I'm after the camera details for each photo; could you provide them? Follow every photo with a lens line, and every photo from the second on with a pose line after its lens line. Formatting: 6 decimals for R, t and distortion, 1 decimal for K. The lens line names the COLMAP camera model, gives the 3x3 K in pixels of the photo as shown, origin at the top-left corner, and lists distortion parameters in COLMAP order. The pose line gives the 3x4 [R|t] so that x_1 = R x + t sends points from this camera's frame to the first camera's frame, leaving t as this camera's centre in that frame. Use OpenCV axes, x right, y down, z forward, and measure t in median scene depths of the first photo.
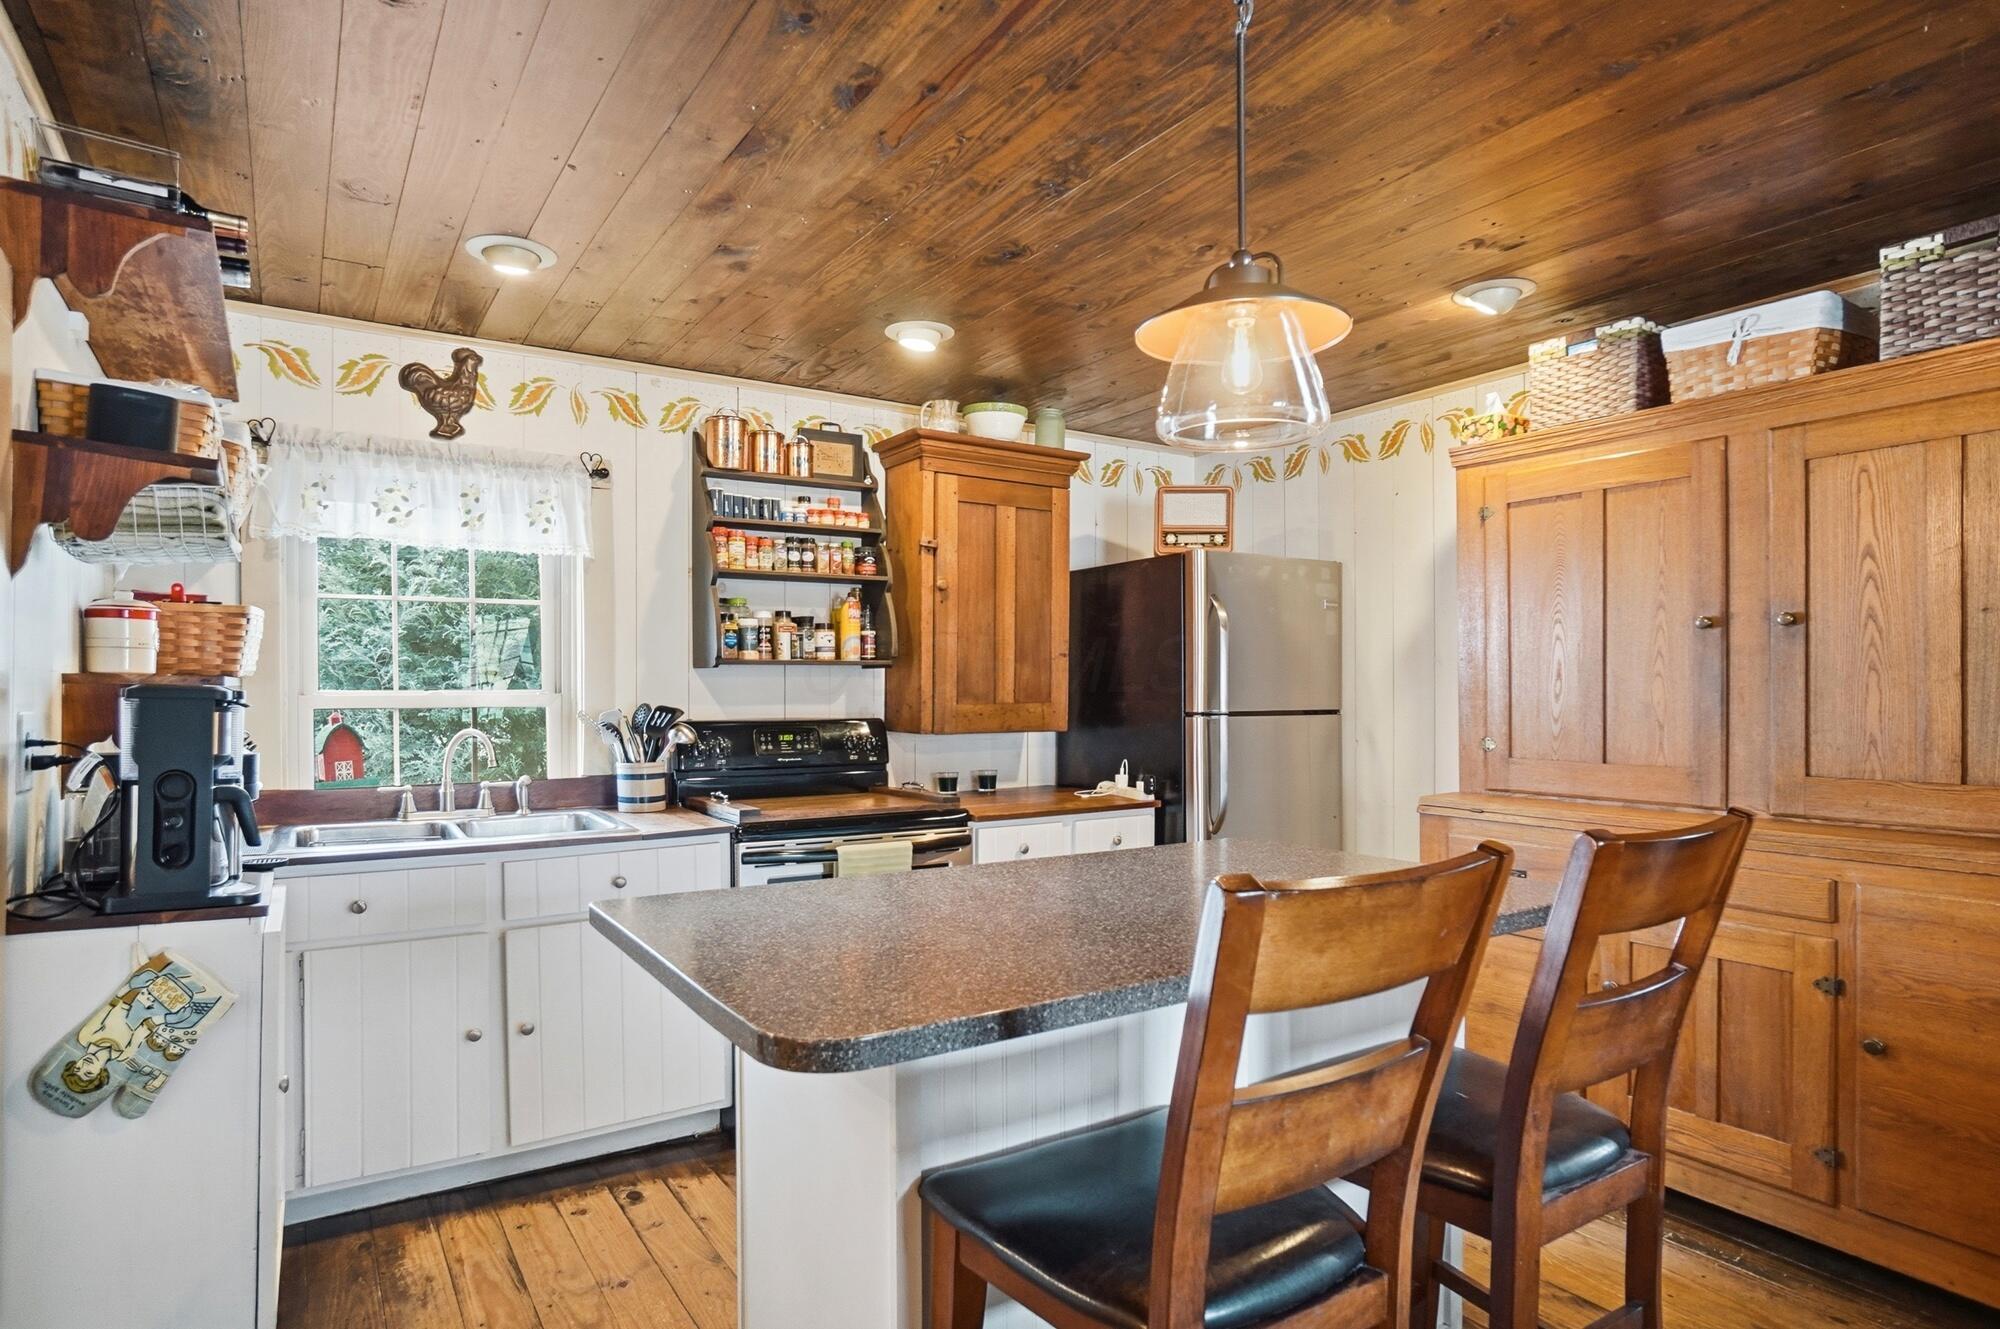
lens RADIAL K [[1089.5, 0, 1004.1], [0, 1089.5, 680.1], [0, 0, 1]] dist [-0.005195, 0.000350]
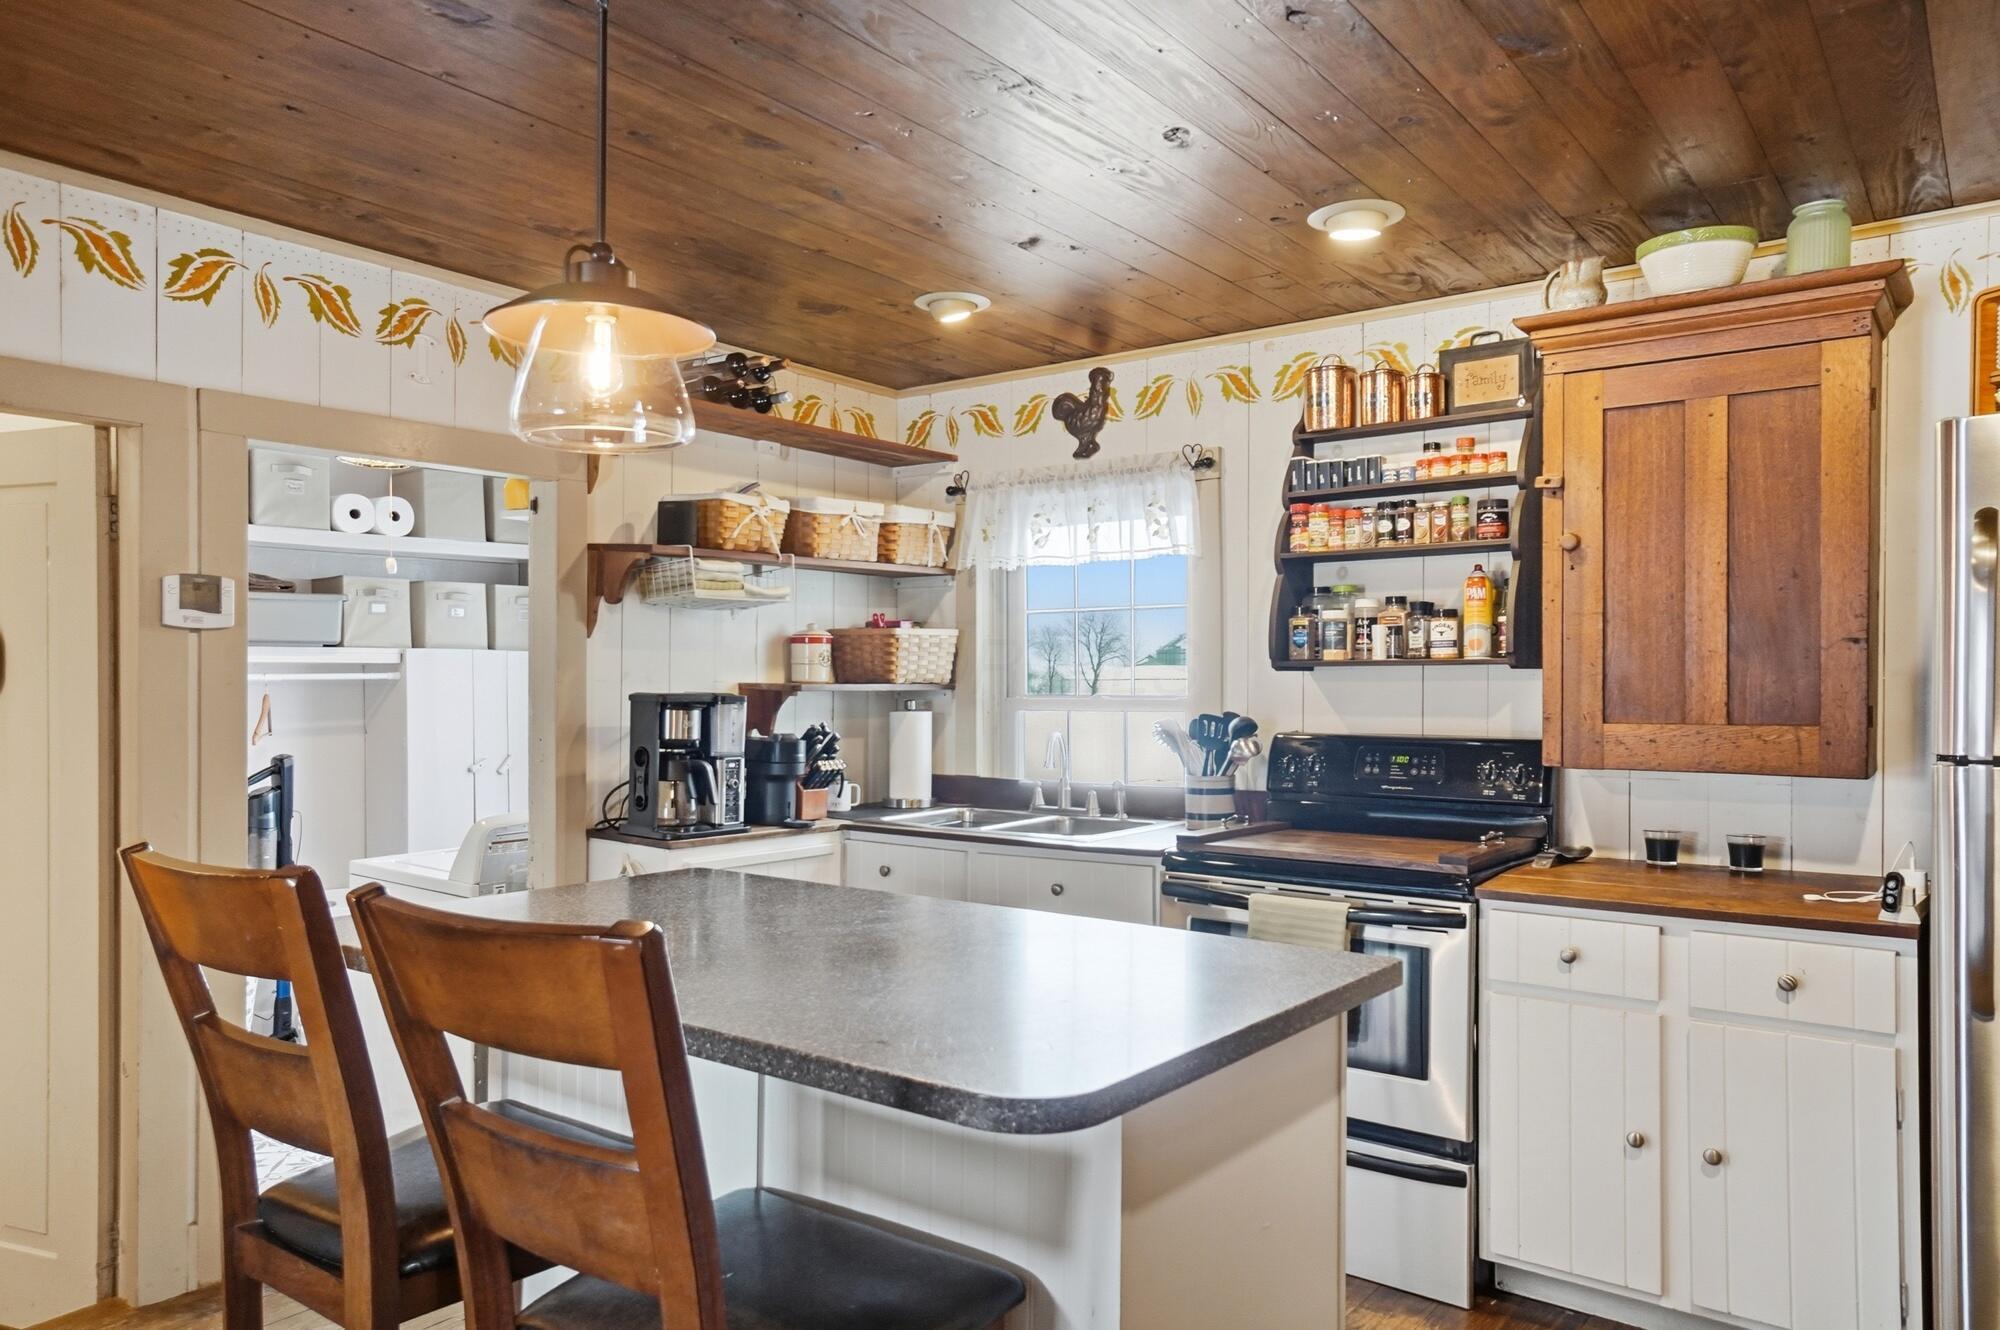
lens RADIAL K [[1400.9, 0, 1010.7], [0, 1400.9, 676.7], [0, 0, 1]] dist [0.011064, 0.009490]
pose [[0.350402, -0.000443, -0.936599, 0.660860], [0.006220, 0.999979, 0.001854, -0.009964], [0.936579, -0.006475, 0.350397, 0.402829]]
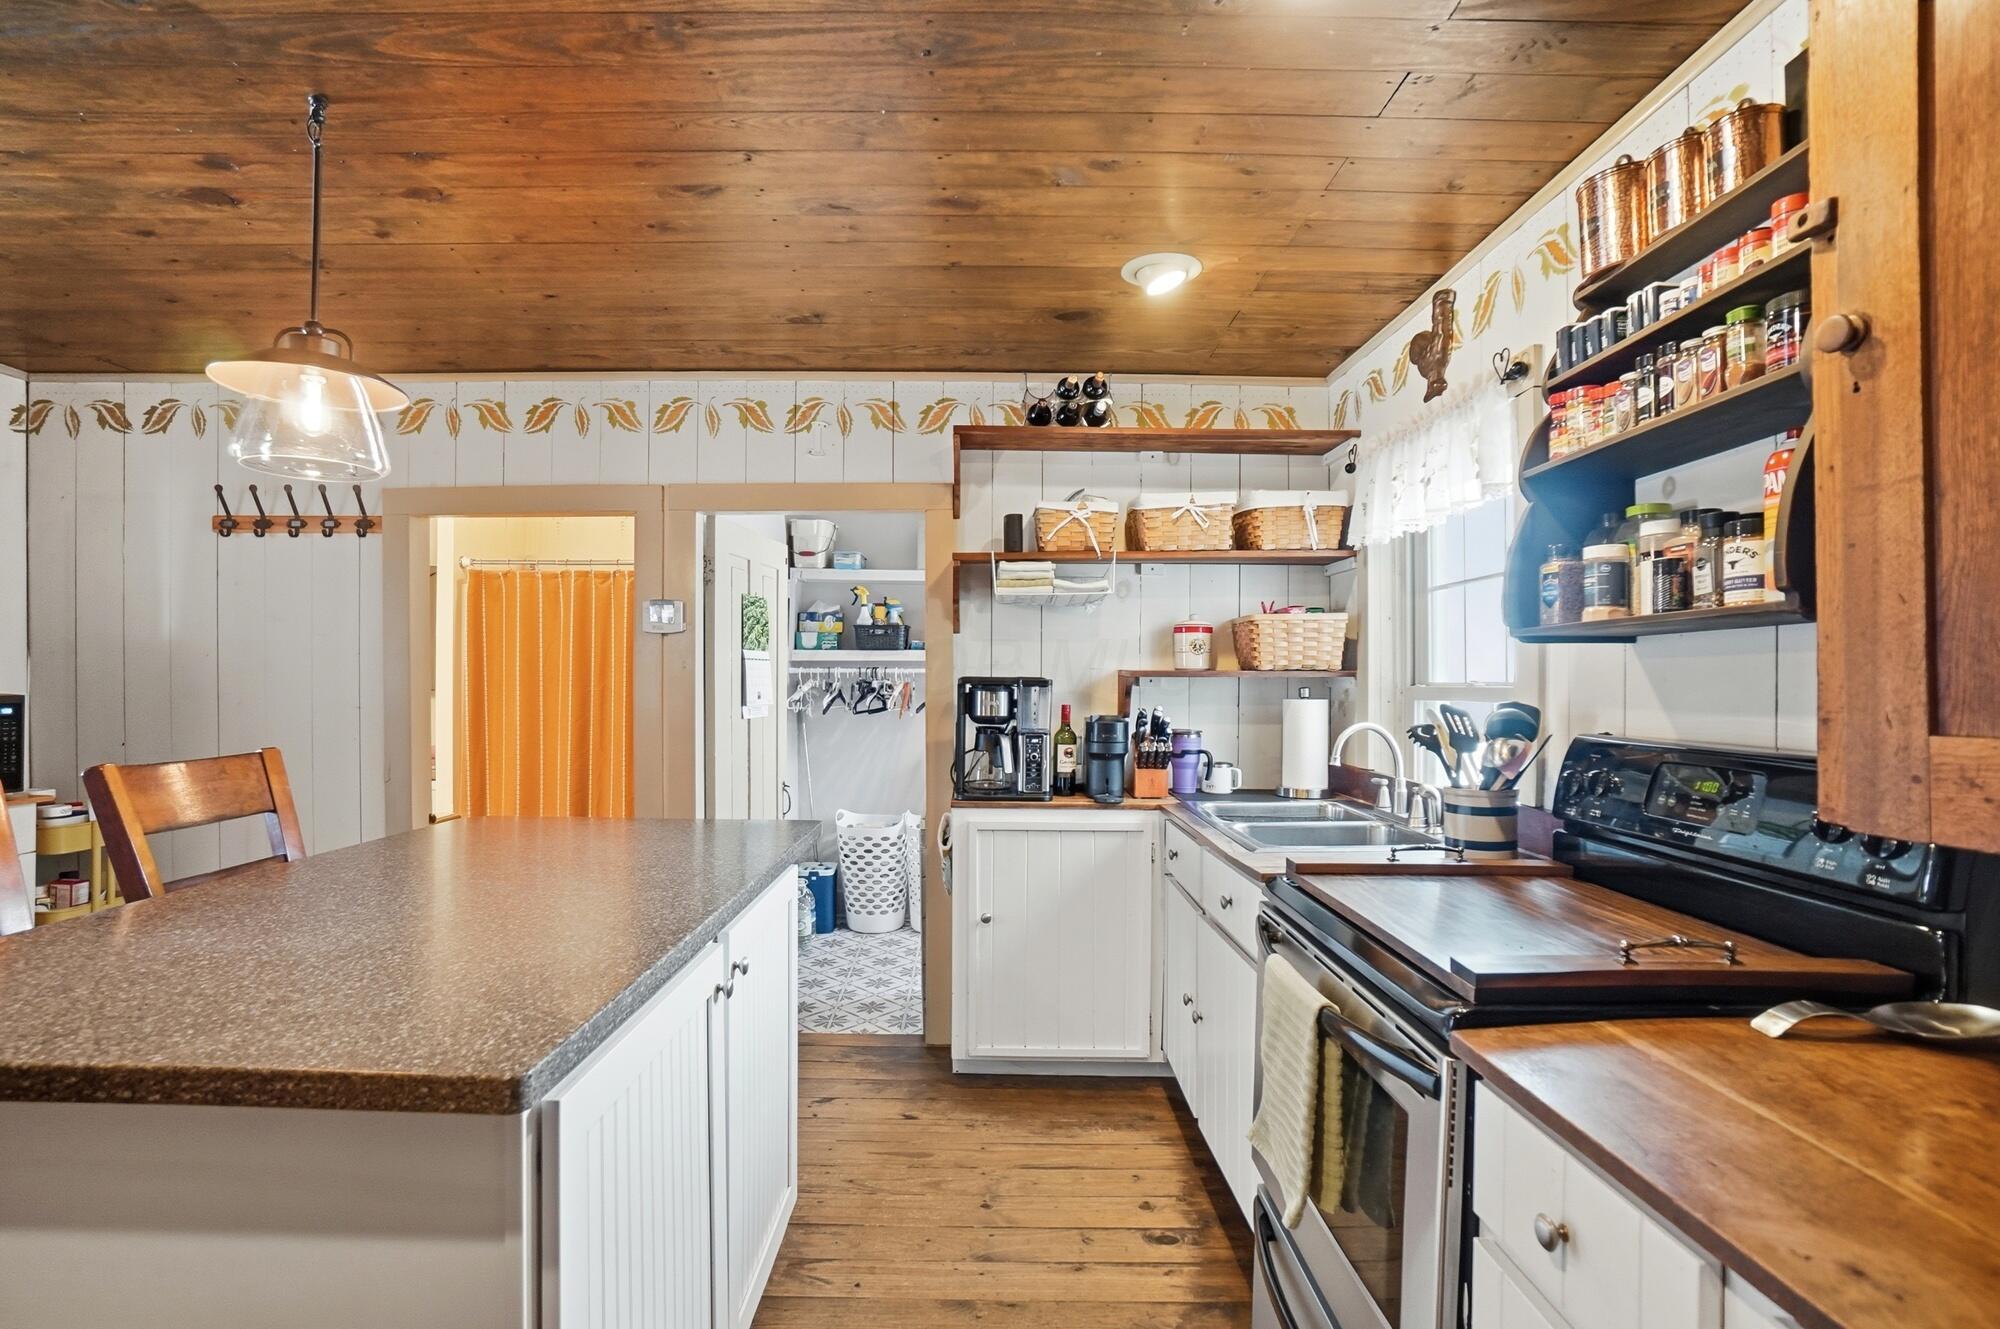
lens RADIAL K [[962.9, 0, 993.3], [0, 962.9, 672.6], [0, 0, 1]] dist [-0.032750, 0.002335]
pose [[-0.553579, -0.007928, -0.832759, 0.304377], [0.003534, 0.999923, -0.011869, 0.009047], [0.832789, -0.009513, -0.553509, 1.003458]]
